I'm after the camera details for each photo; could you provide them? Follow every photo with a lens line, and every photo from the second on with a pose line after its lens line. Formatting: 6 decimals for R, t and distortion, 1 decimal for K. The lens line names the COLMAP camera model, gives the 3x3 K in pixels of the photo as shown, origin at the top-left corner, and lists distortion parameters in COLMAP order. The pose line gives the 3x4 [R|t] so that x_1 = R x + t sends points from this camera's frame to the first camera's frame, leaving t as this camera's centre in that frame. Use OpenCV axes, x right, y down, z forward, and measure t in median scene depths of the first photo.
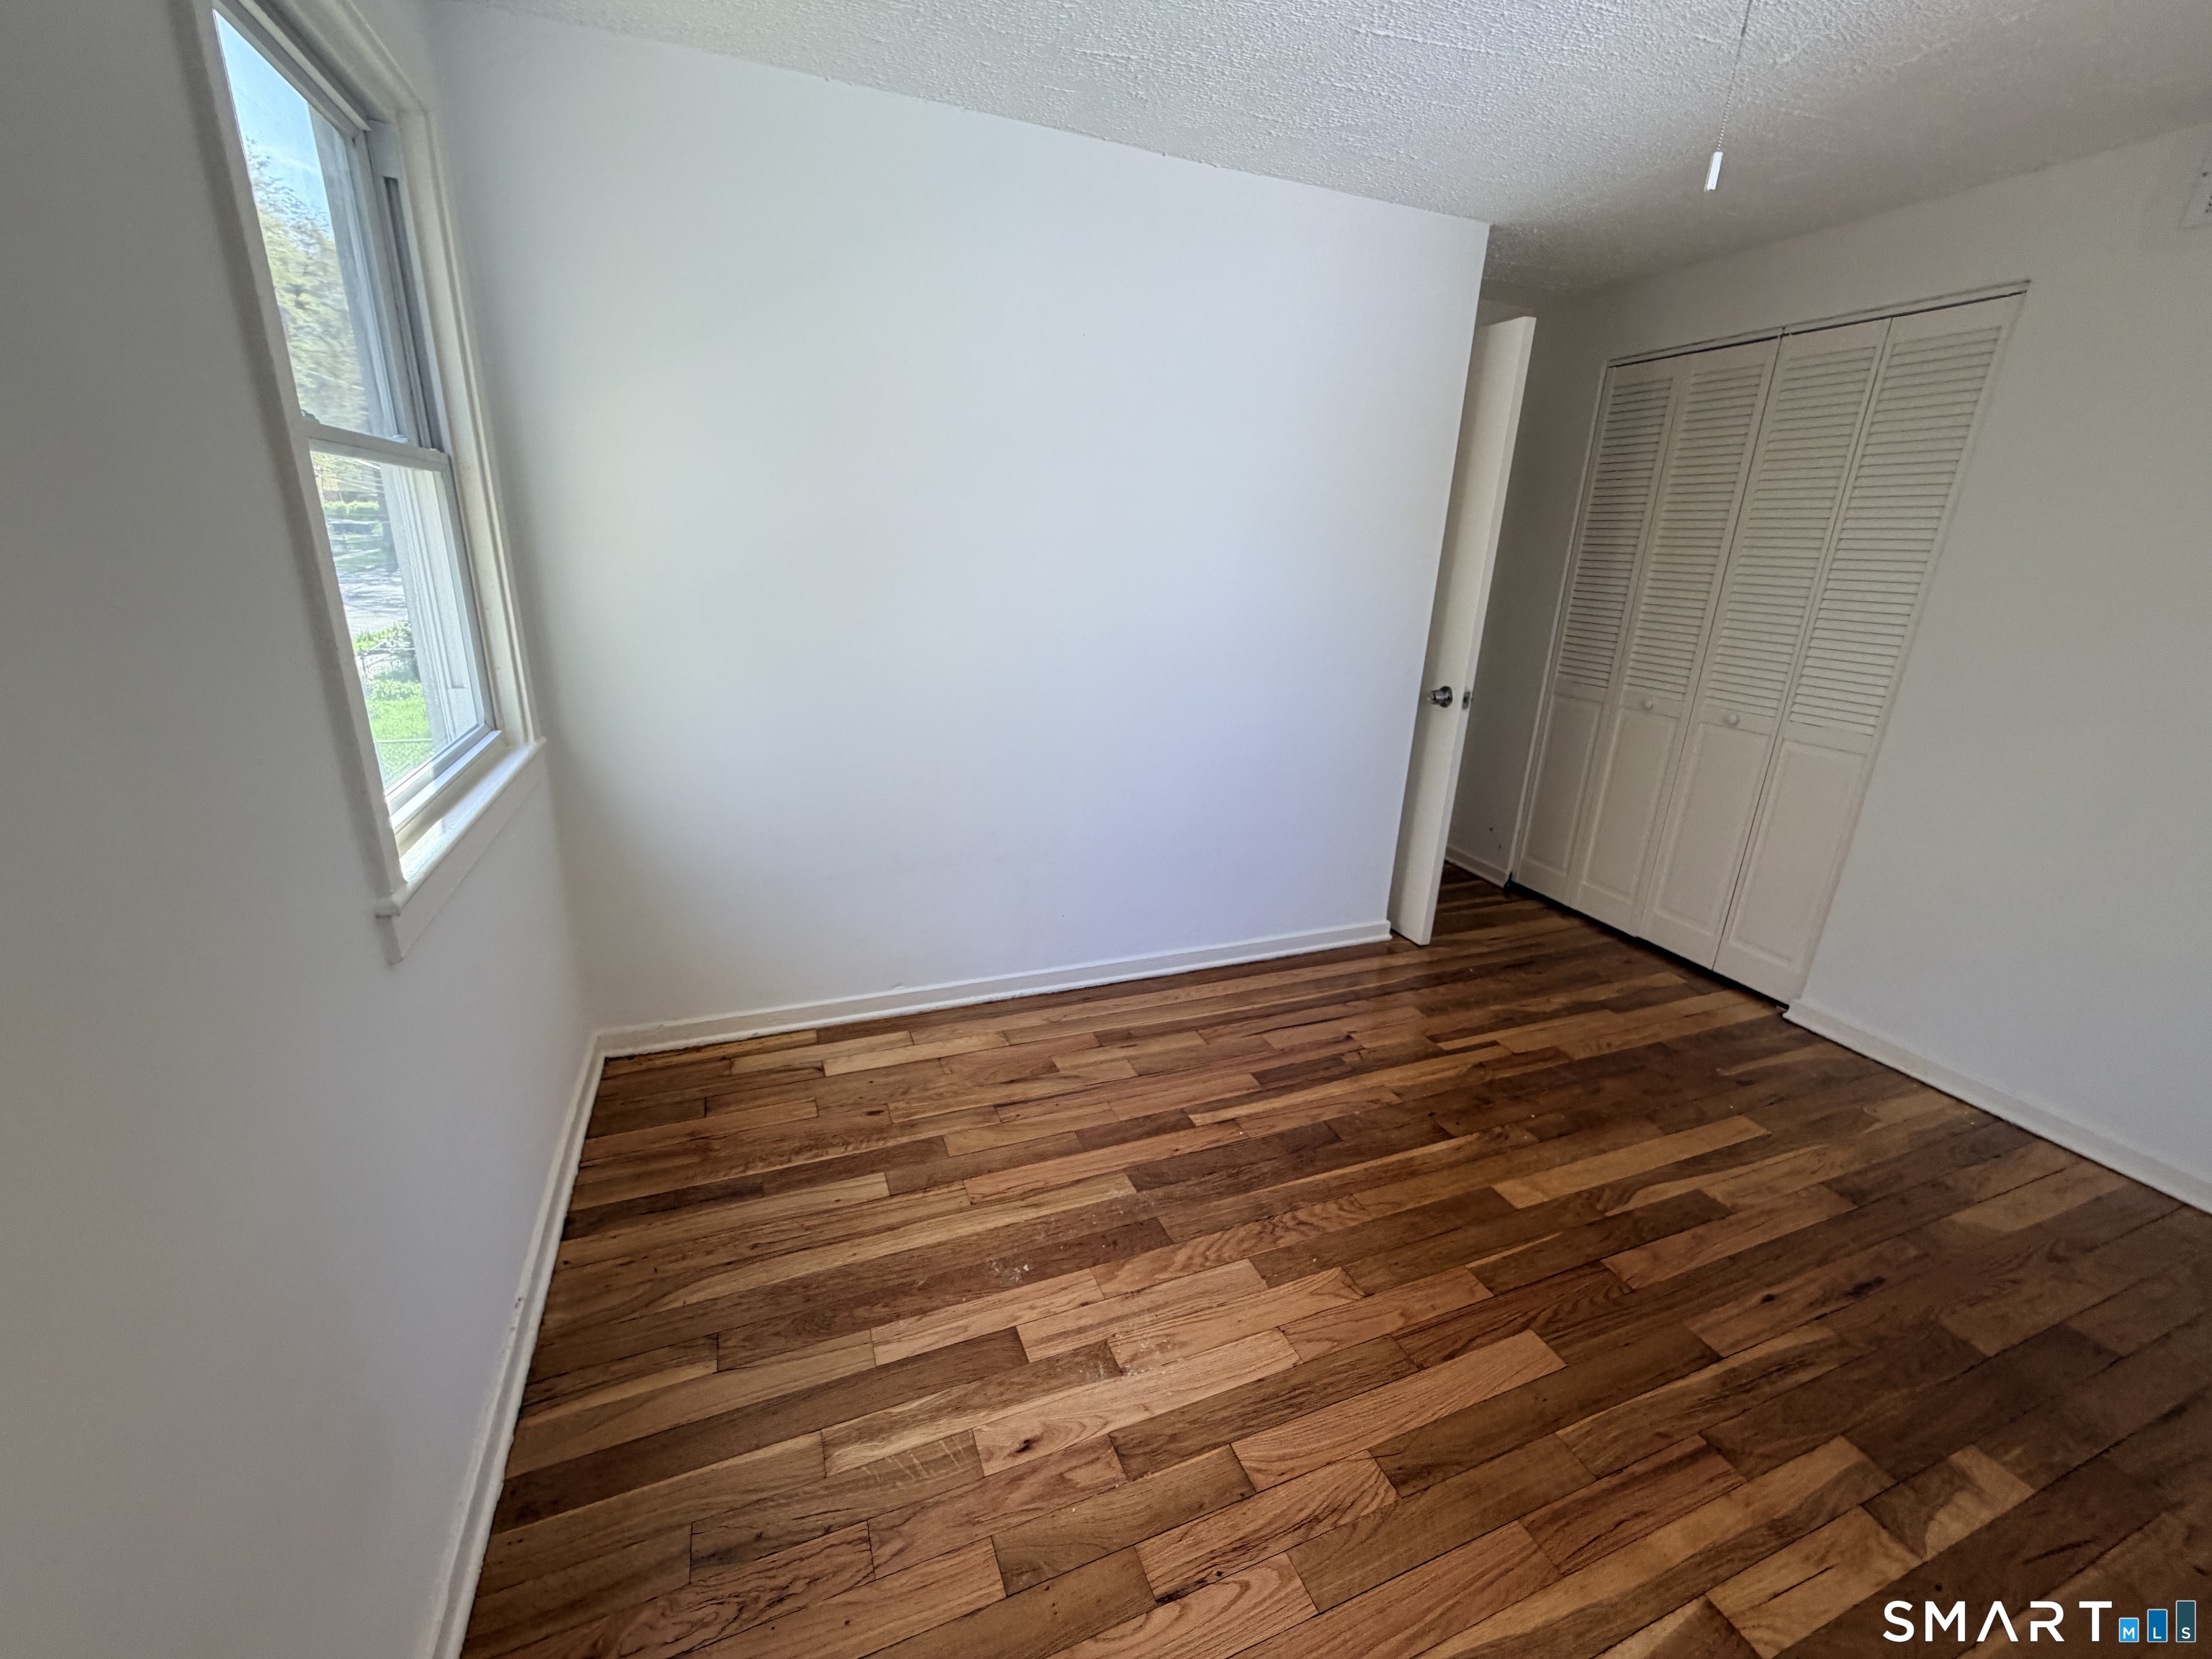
lens RADIAL K [[884.1, 0, 1104.2], [0, 884.1, 827.3], [0, 0, 1]] dist [0.001103, -0.000238]
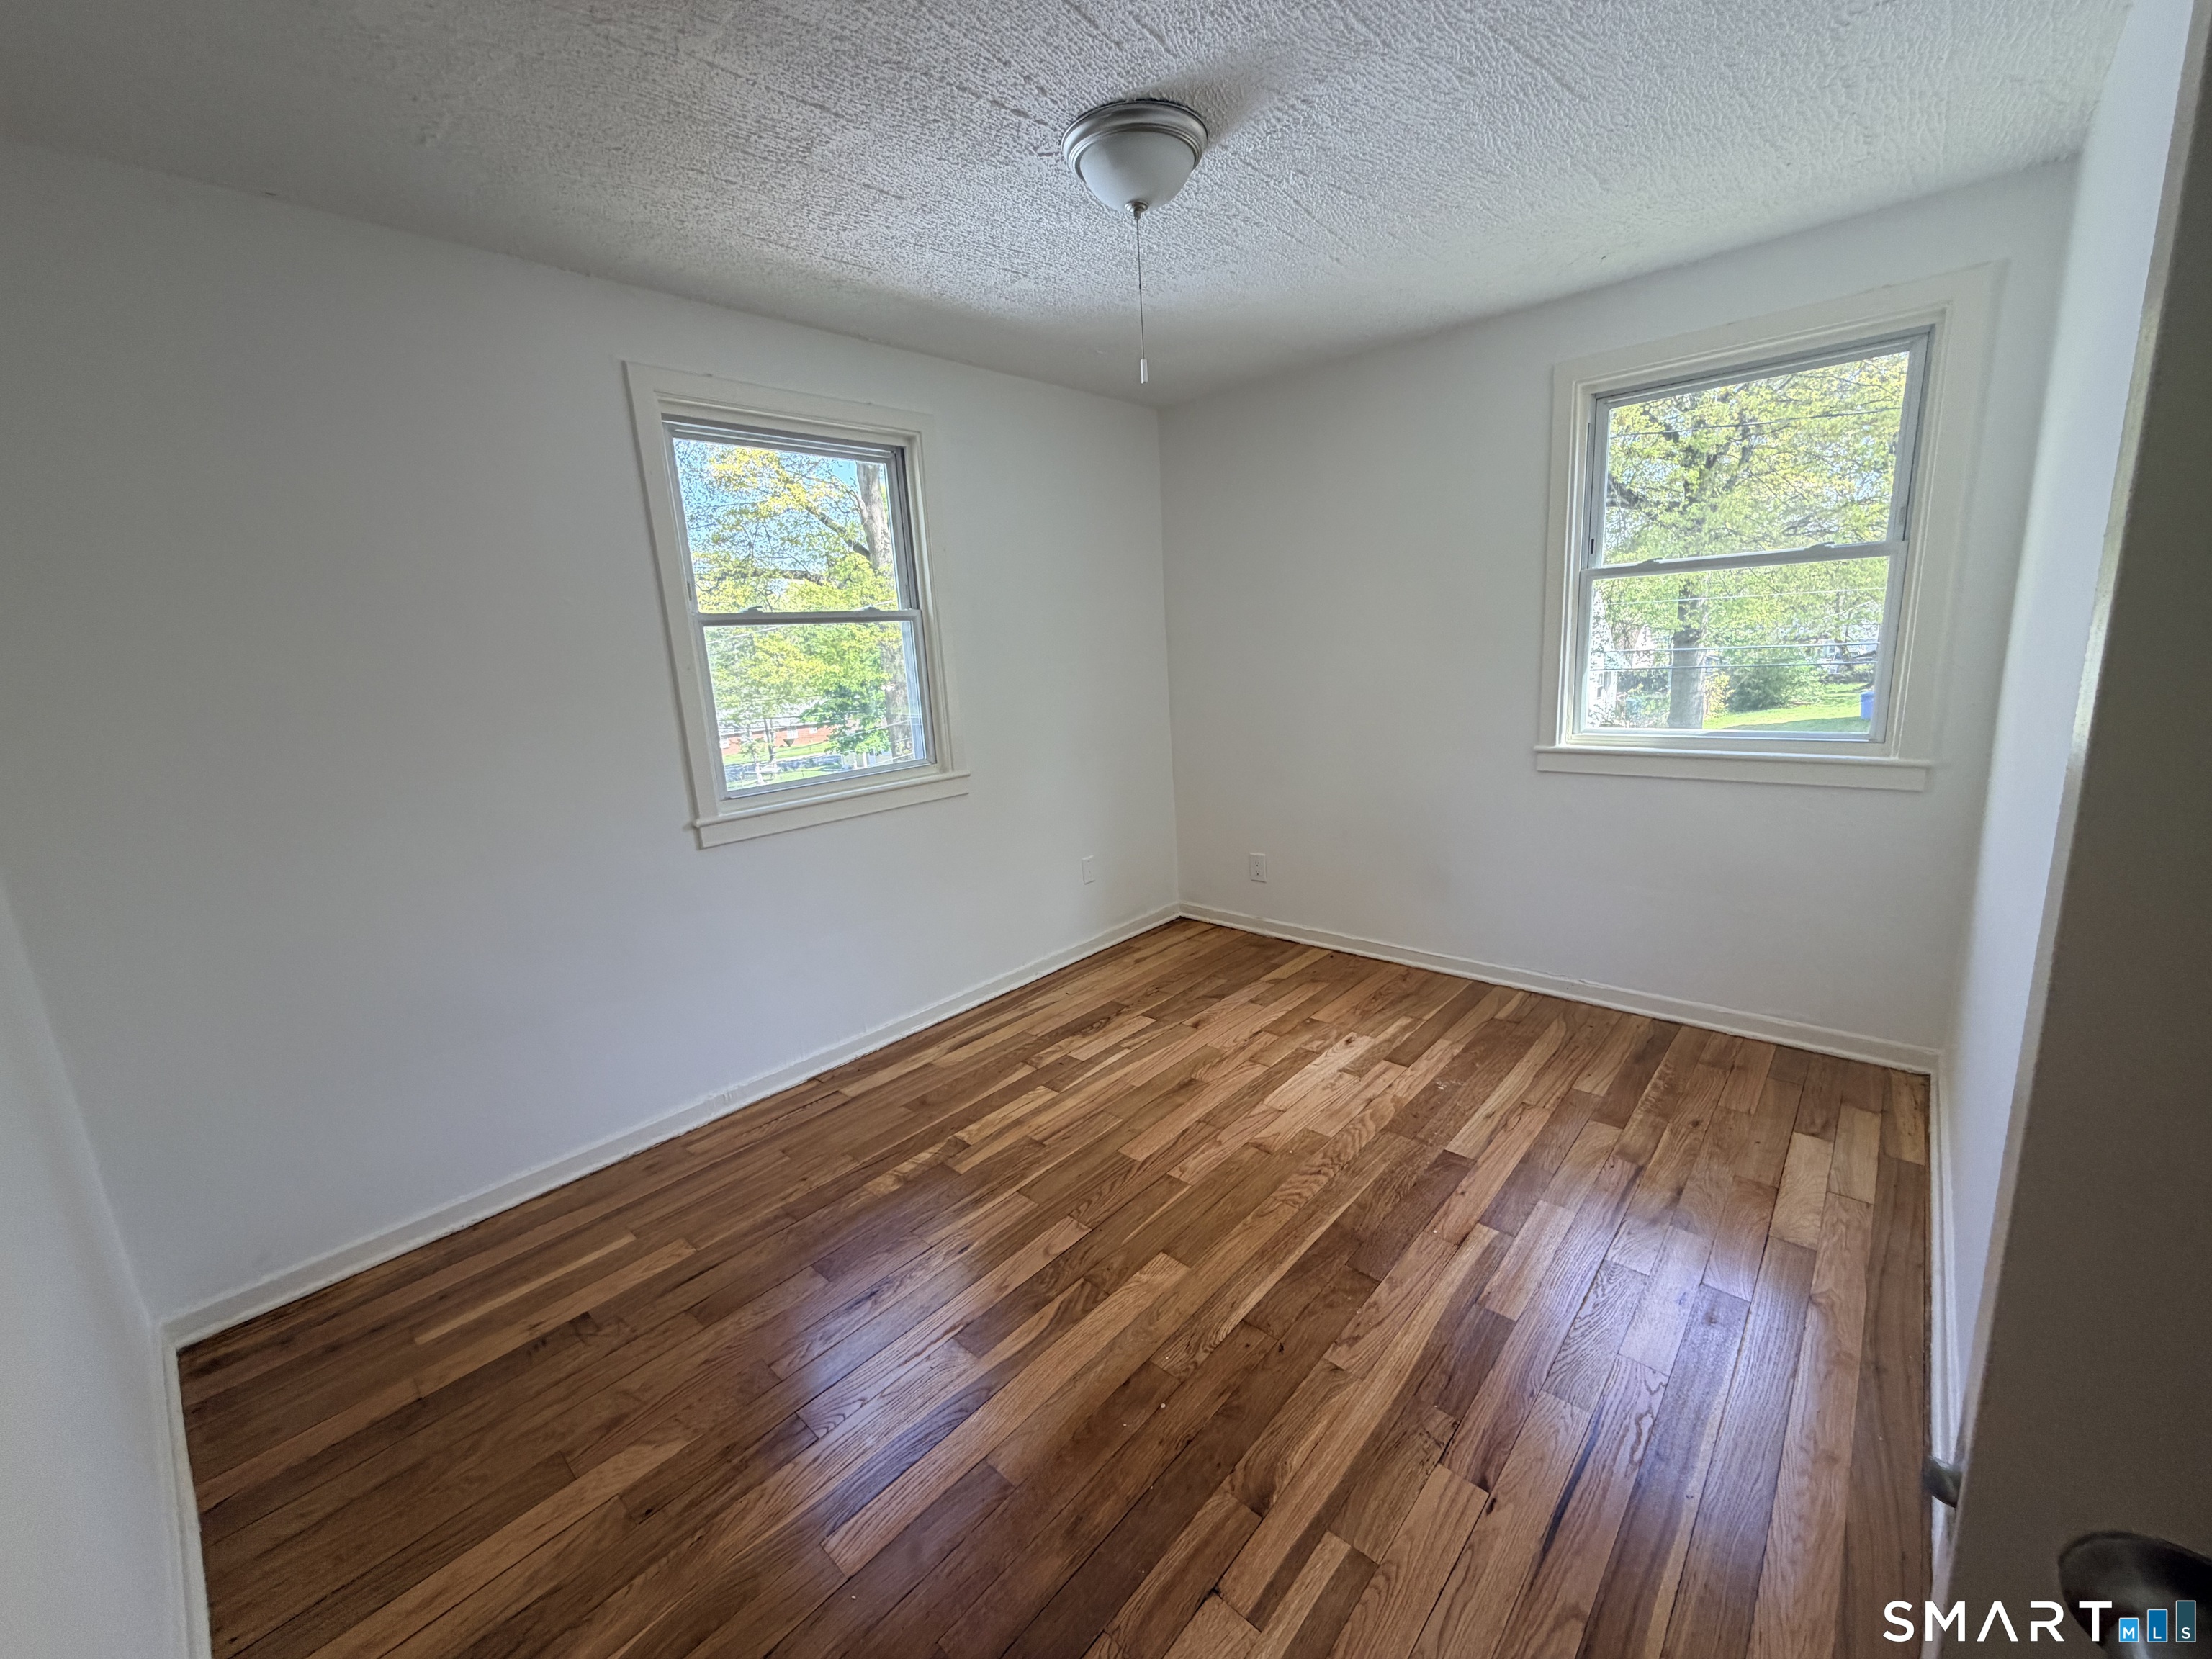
lens RADIAL K [[884.1, 0, 1099.0], [0, 884.1, 829.1], [0, 0, 1]] dist [0.001103, -0.000238]
pose [[-0.899494, 0.106939, -0.423644, 0.873565], [-0.112321, 0.880409, 0.460722, -0.437743], [0.422249, 0.462001, -0.779911, 1.474186]]
